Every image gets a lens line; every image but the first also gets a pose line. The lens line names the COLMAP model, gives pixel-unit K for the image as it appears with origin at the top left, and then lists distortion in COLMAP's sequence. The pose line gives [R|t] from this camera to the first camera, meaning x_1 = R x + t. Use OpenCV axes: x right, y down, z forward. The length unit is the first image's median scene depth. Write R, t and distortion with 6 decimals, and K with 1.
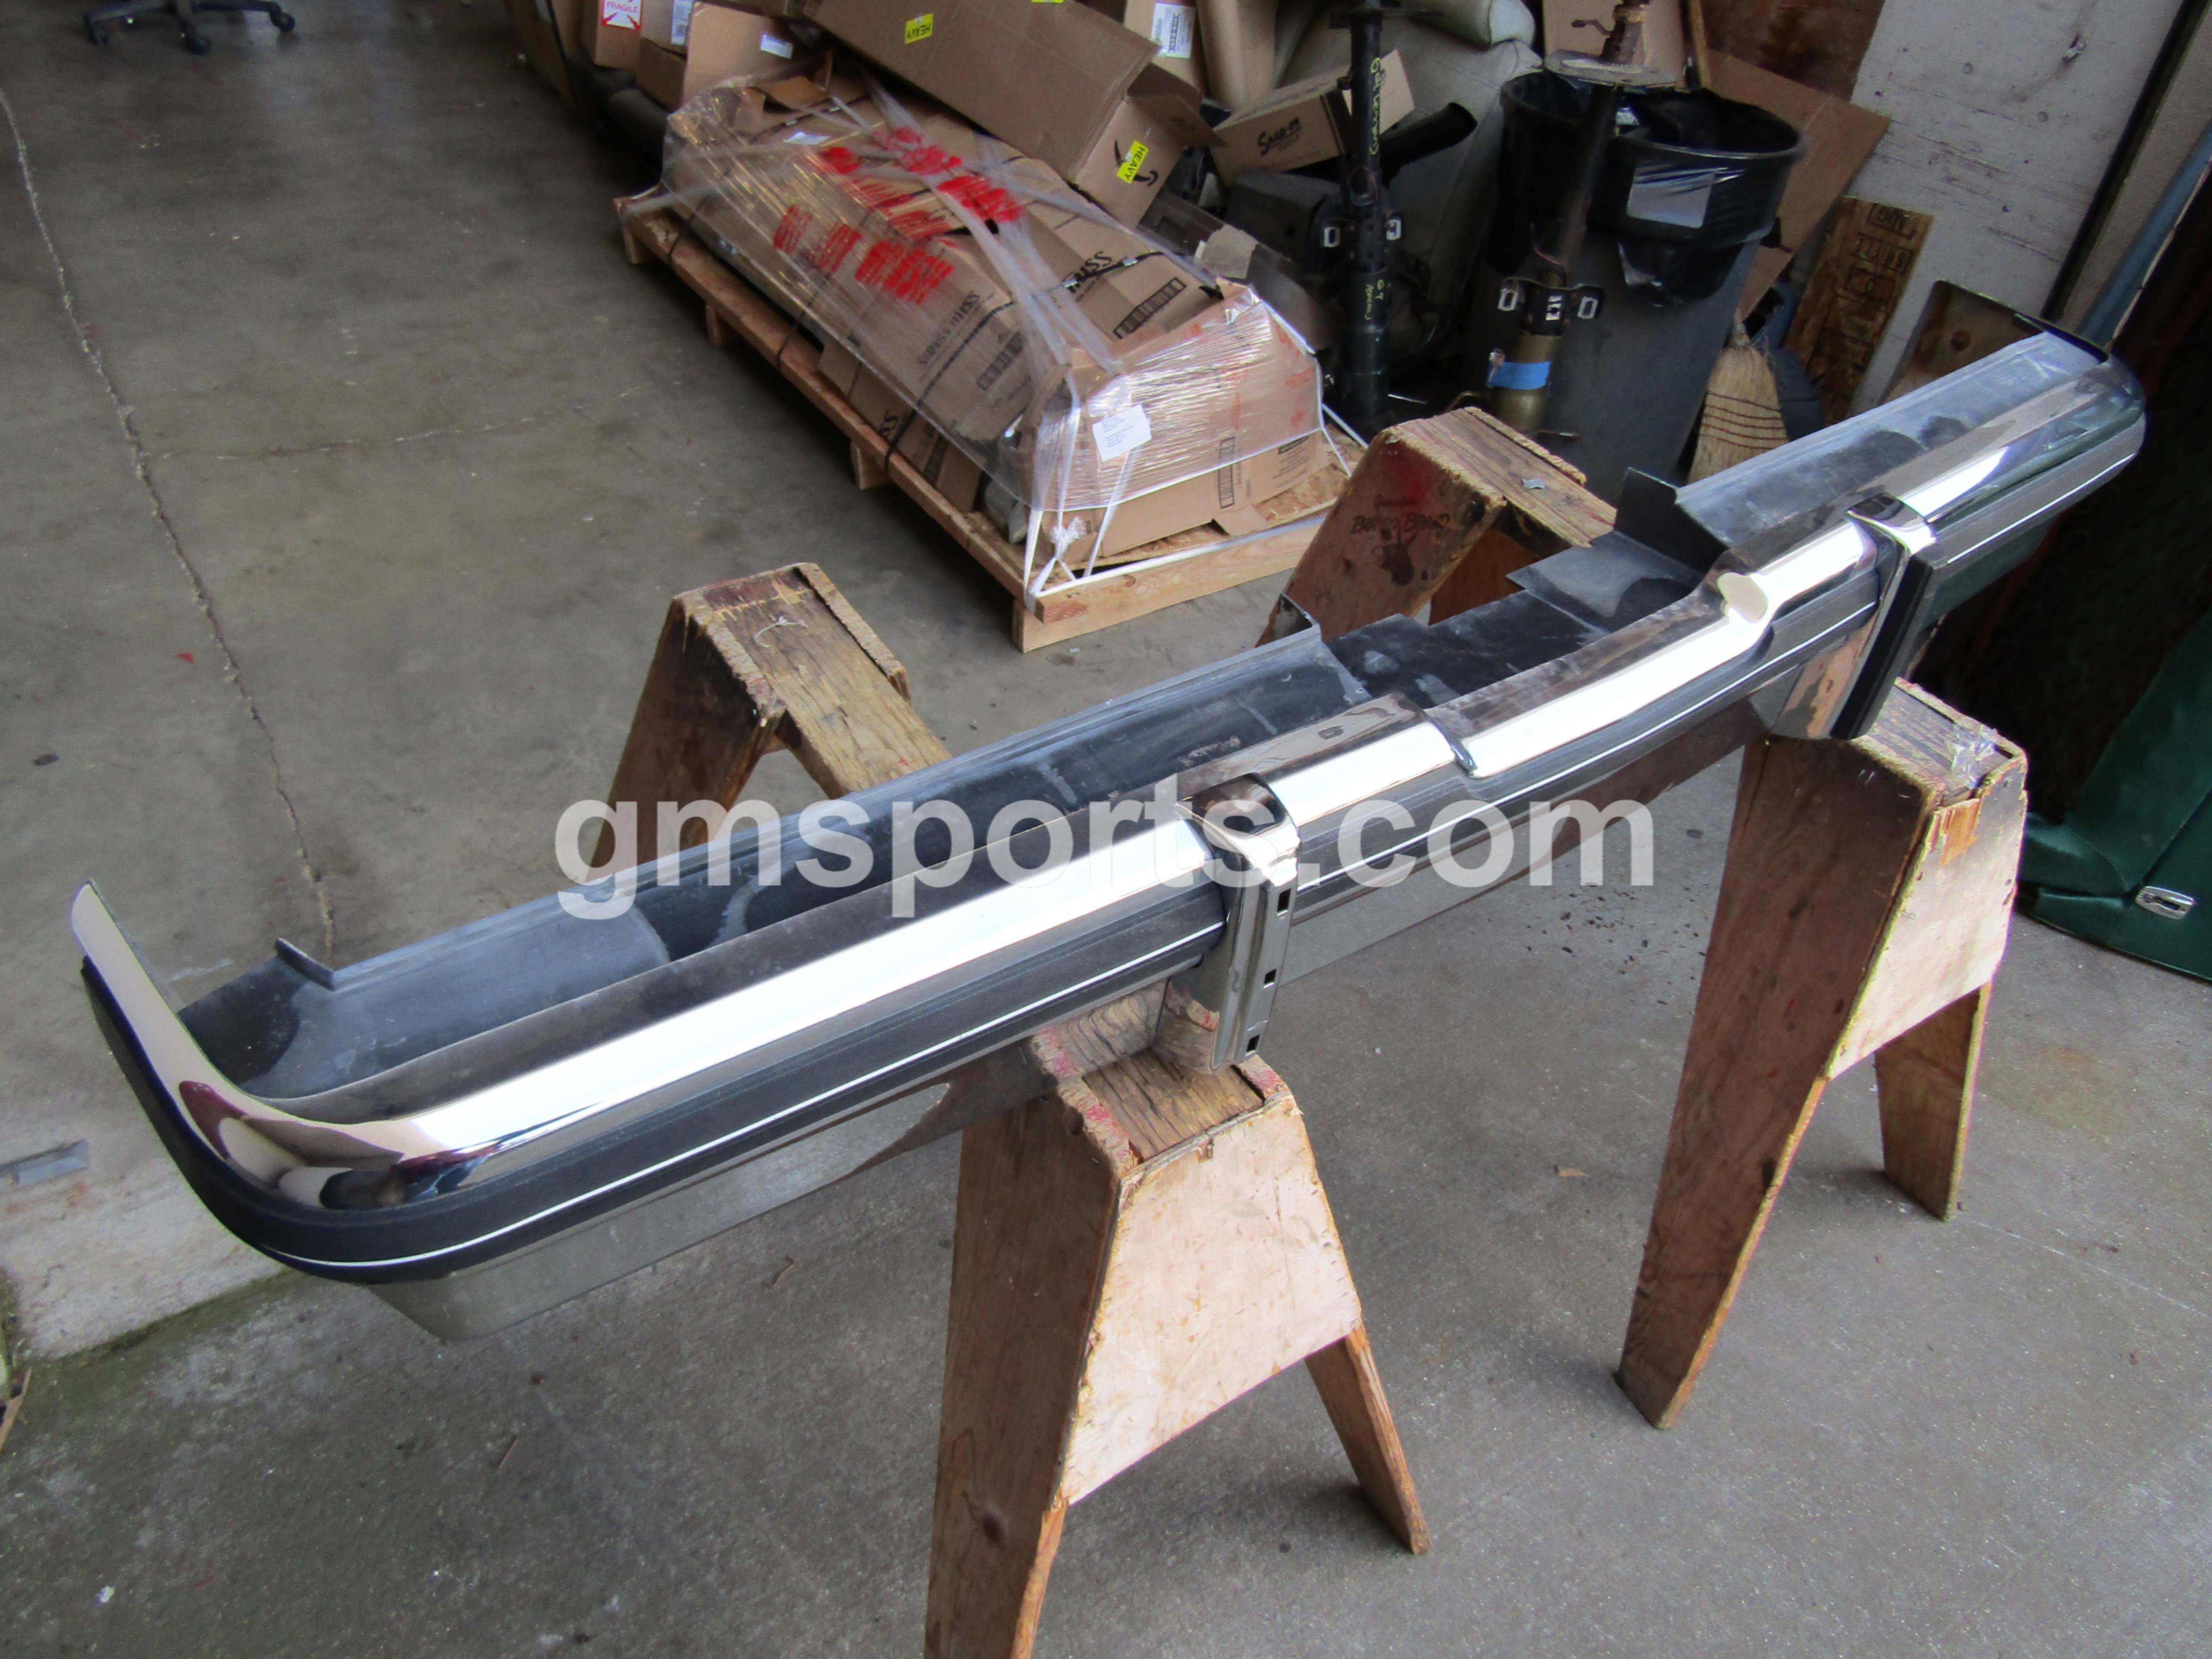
lens RADIAL K [[1577.6, 0, 1109.6], [0, 1577.6, 823.3], [0, 0, 1]] dist [-0.008303, 0.000344]
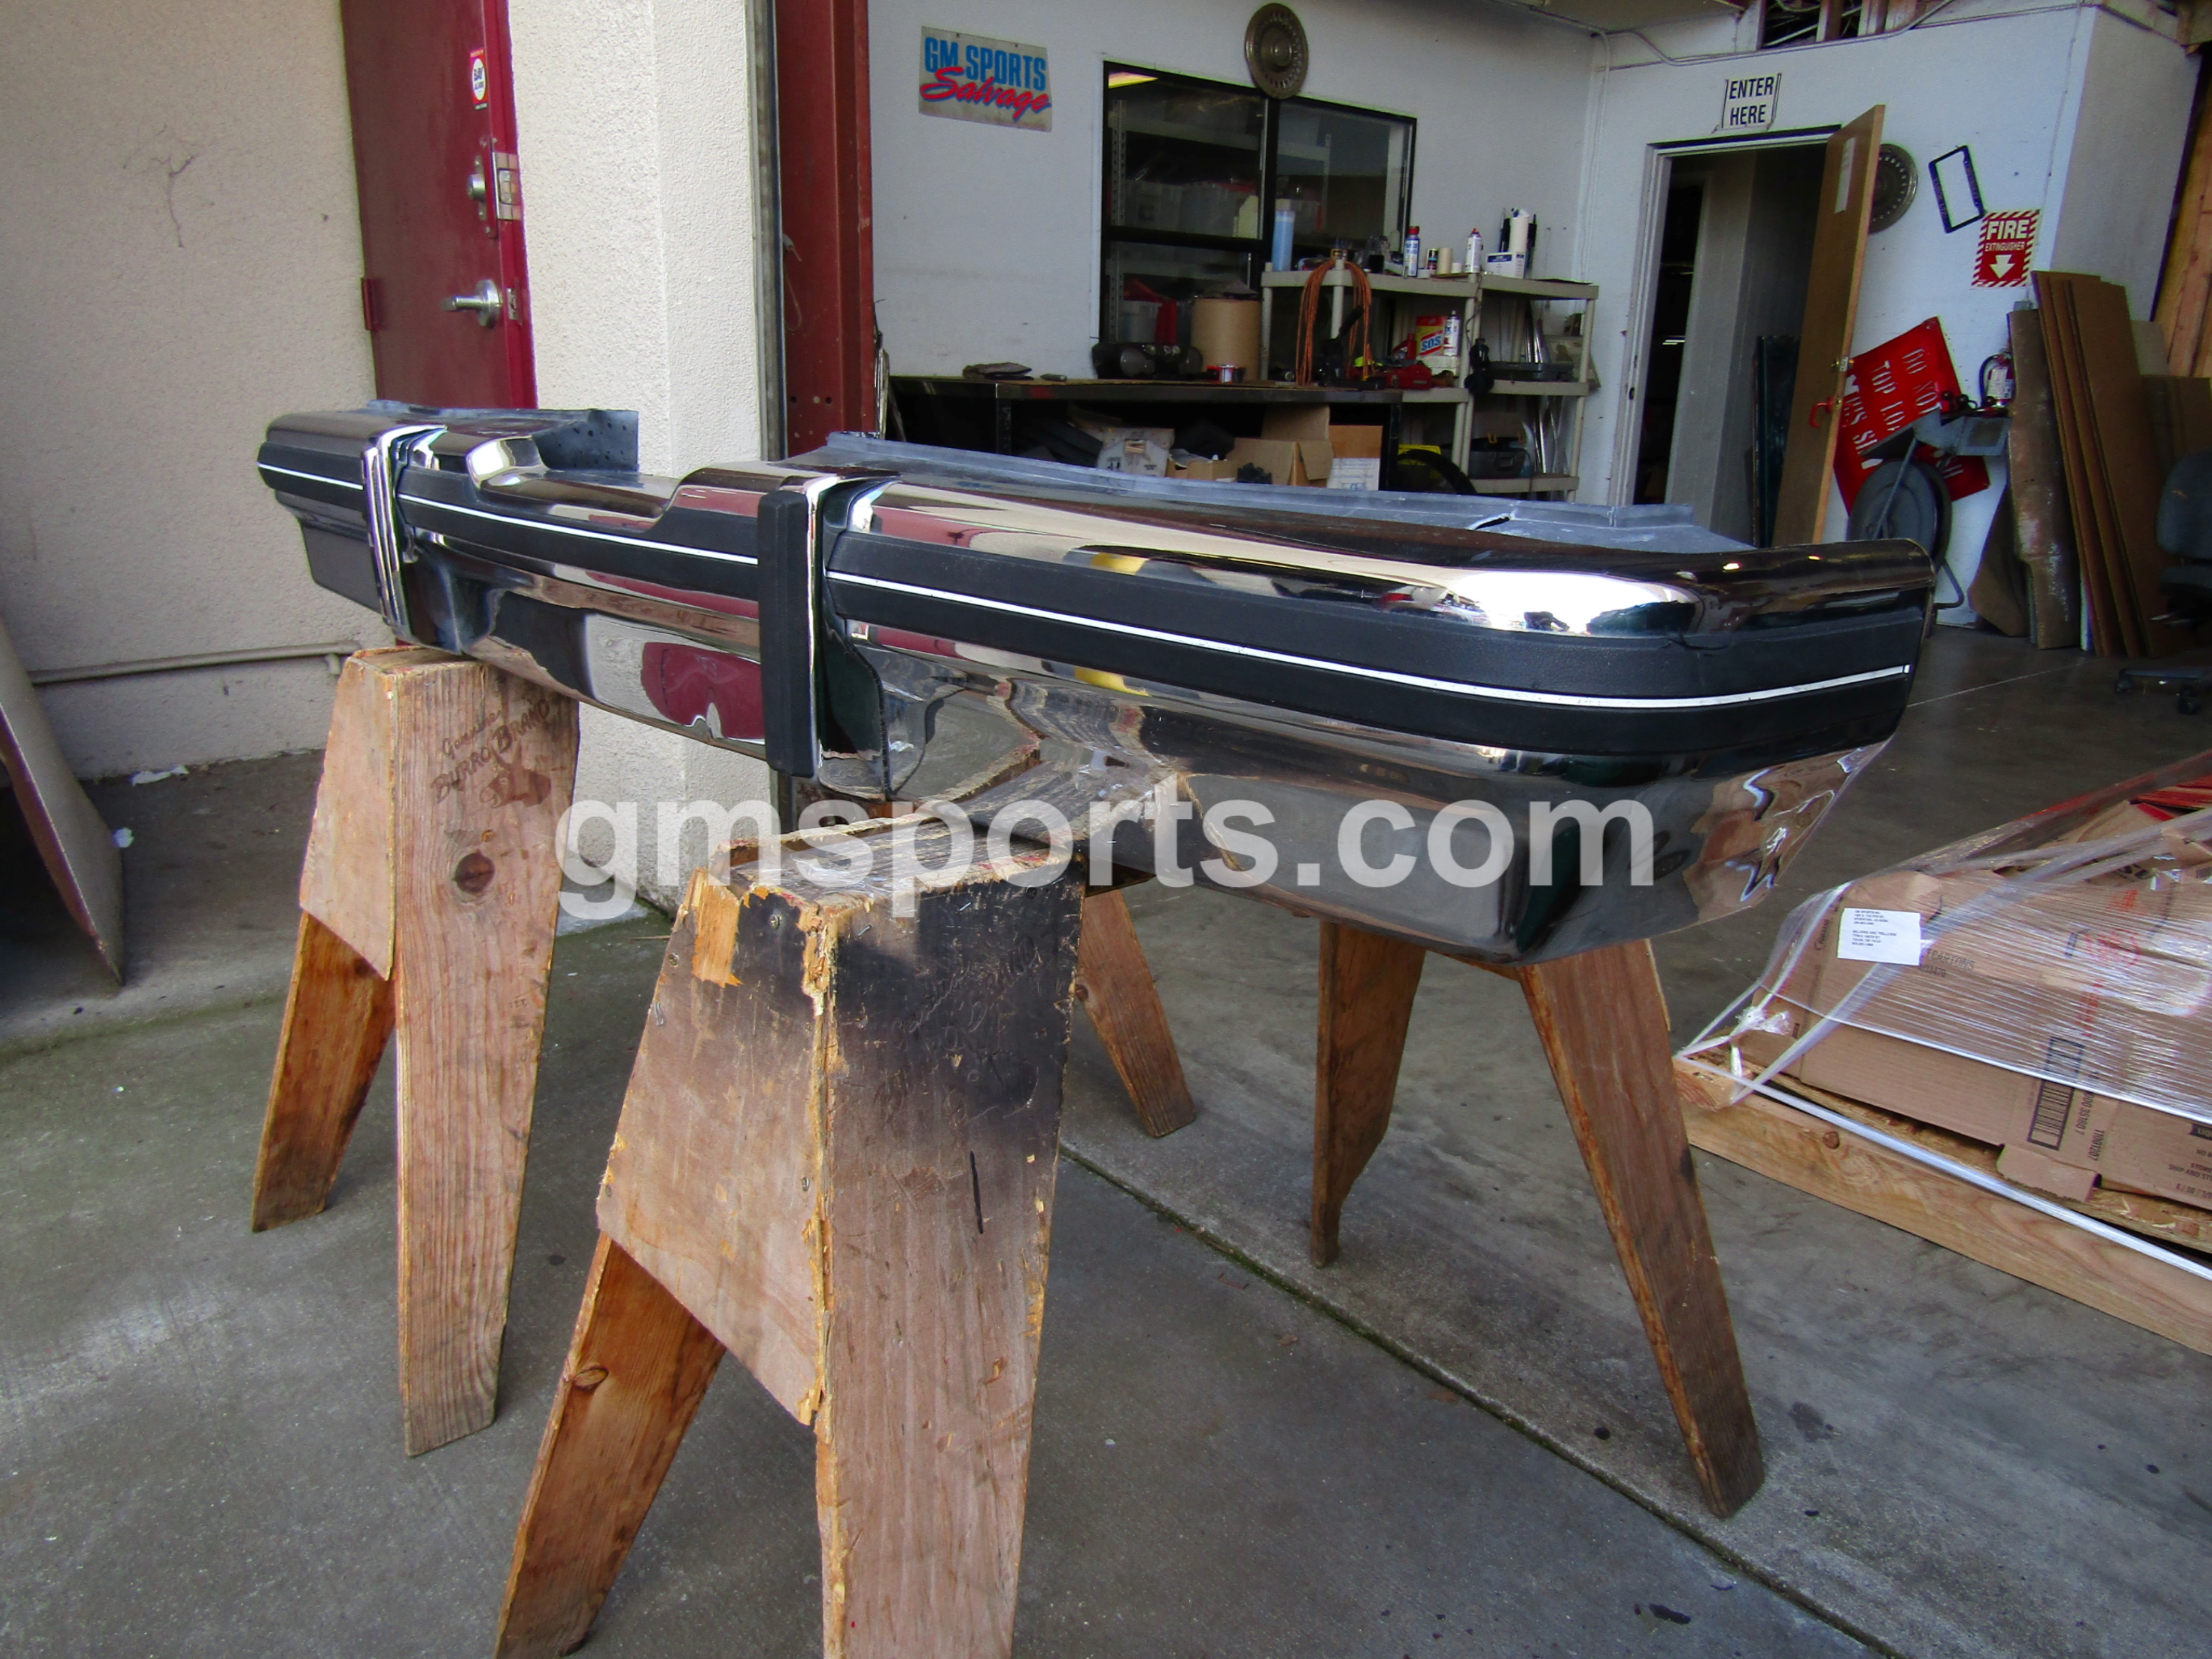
lens RADIAL K [[1577.6, 0, 1103.1], [0, 1577.6, 835.0], [0, 0, 1]] dist [-0.008303, 0.000344]
pose [[0.131685, 0.226888, -0.964977, 0.672556], [-0.653944, 0.751472, 0.087448, -0.110177], [0.744994, 0.619526, 0.247329, 0.520646]]
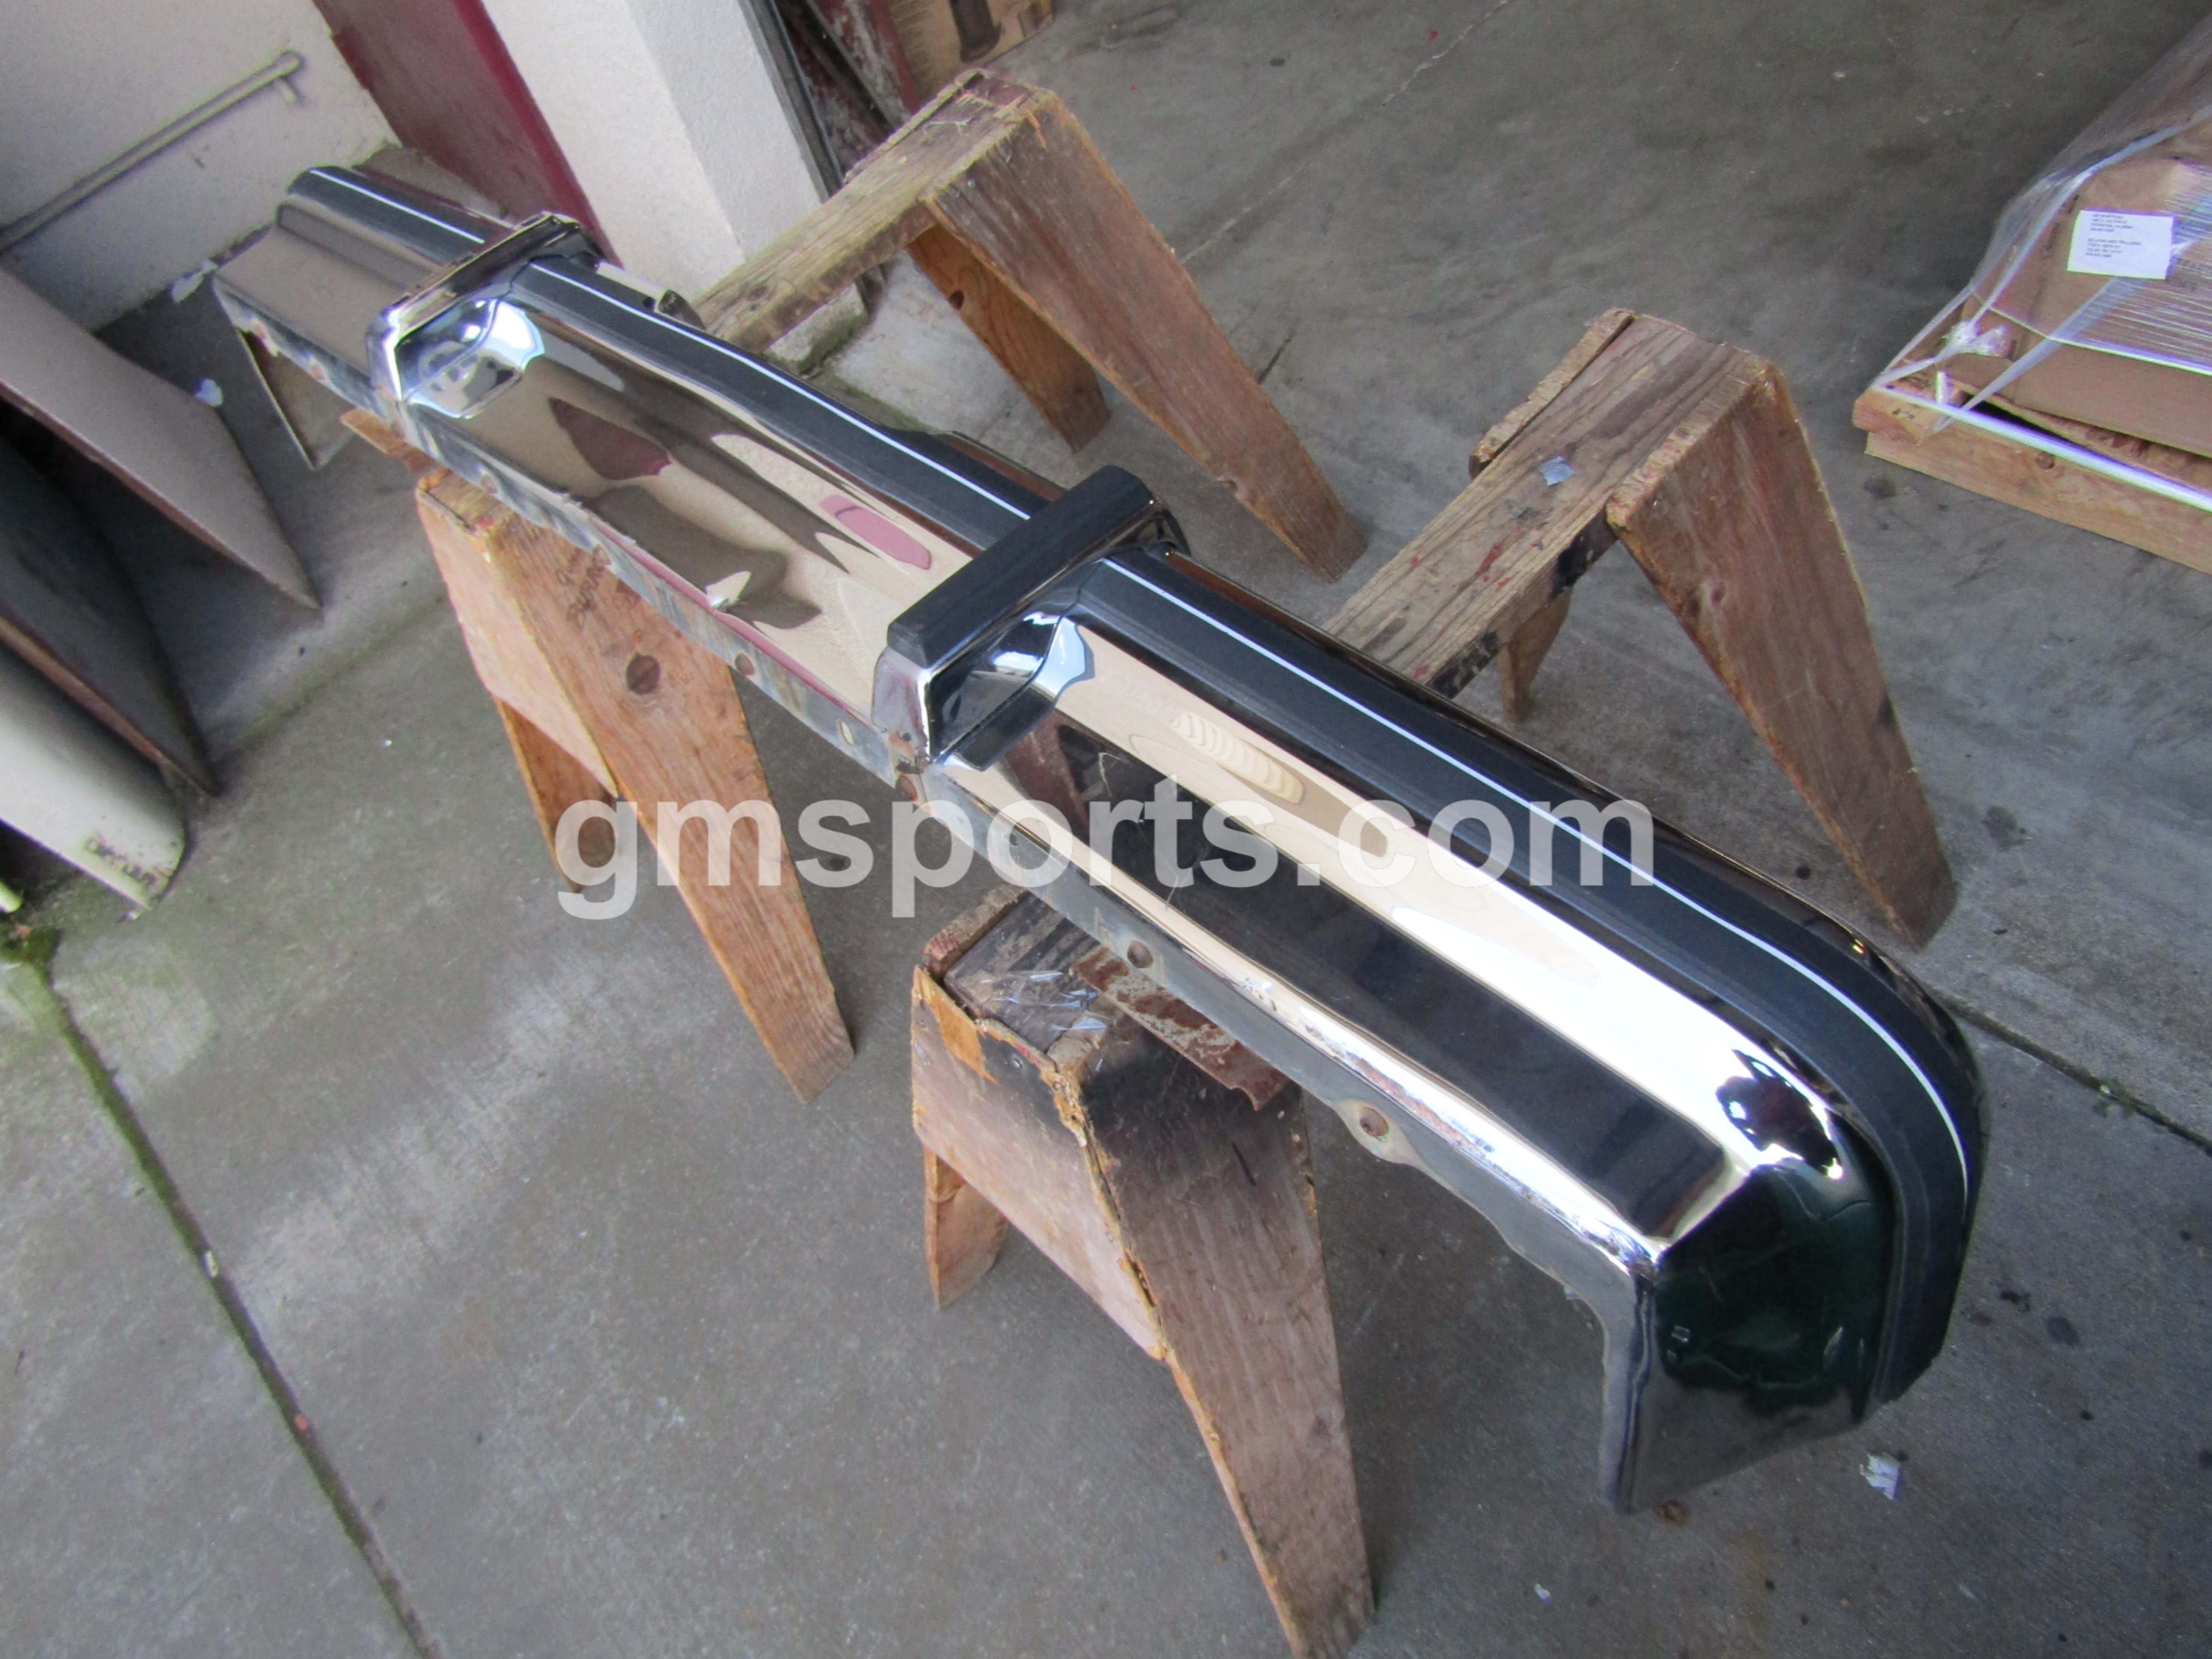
lens RADIAL K [[1577.6, 0, 1105.0], [0, 1577.6, 830.1], [0, 0, 1]] dist [-0.008303, 0.000344]
pose [[0.172278, 0.716342, -0.676146, 0.550334], [-0.430481, 0.672144, 0.602419, -0.298355], [0.886006, 0.187285, 0.424167, 0.407482]]
